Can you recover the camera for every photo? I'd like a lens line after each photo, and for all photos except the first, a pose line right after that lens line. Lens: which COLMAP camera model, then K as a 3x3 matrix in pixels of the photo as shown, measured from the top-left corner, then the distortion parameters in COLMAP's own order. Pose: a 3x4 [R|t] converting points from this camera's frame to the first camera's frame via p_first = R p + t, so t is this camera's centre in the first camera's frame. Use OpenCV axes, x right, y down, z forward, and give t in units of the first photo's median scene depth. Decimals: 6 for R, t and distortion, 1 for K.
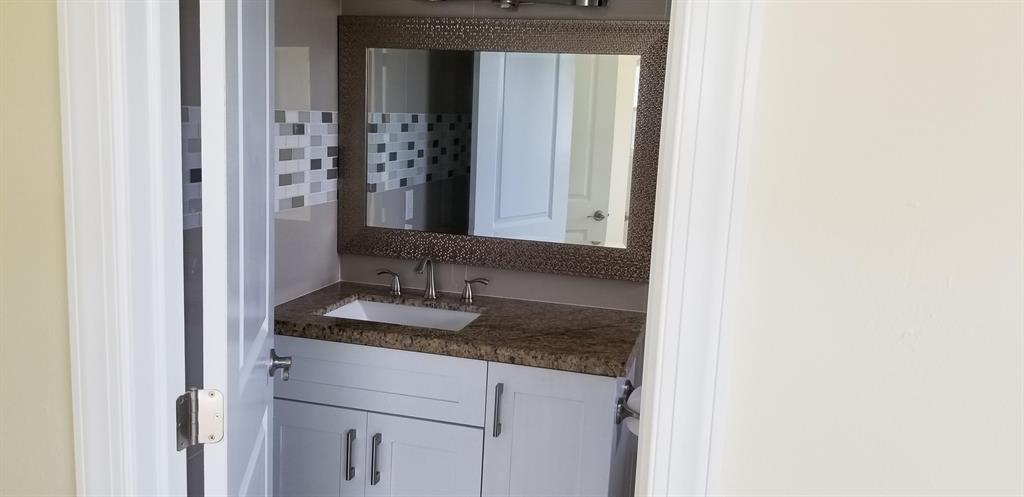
lens RADIAL K [[801.7, 0, 497.7], [0, 801.7, 248.7], [0, 0, 1]] dist [0.088179, -0.176325]
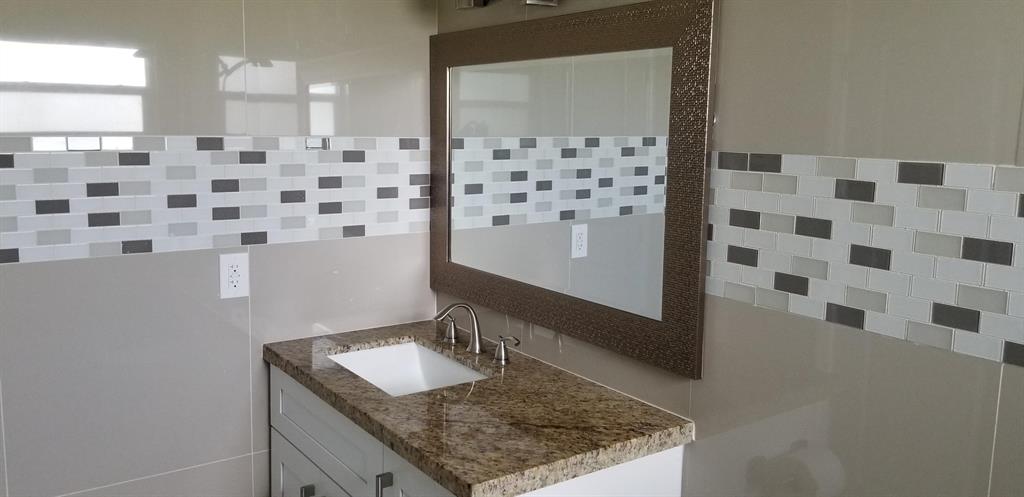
lens RADIAL K [[801.7, 0, 497.7], [0, 801.7, 248.7], [0, 0, 1]] dist [0.088179, -0.176325]
pose [[0.776907, 0.071777, -0.625510, 0.458067], [-0.087330, 0.996162, 0.005842, -0.054814], [0.623529, 0.050087, 0.780194, 0.336116]]
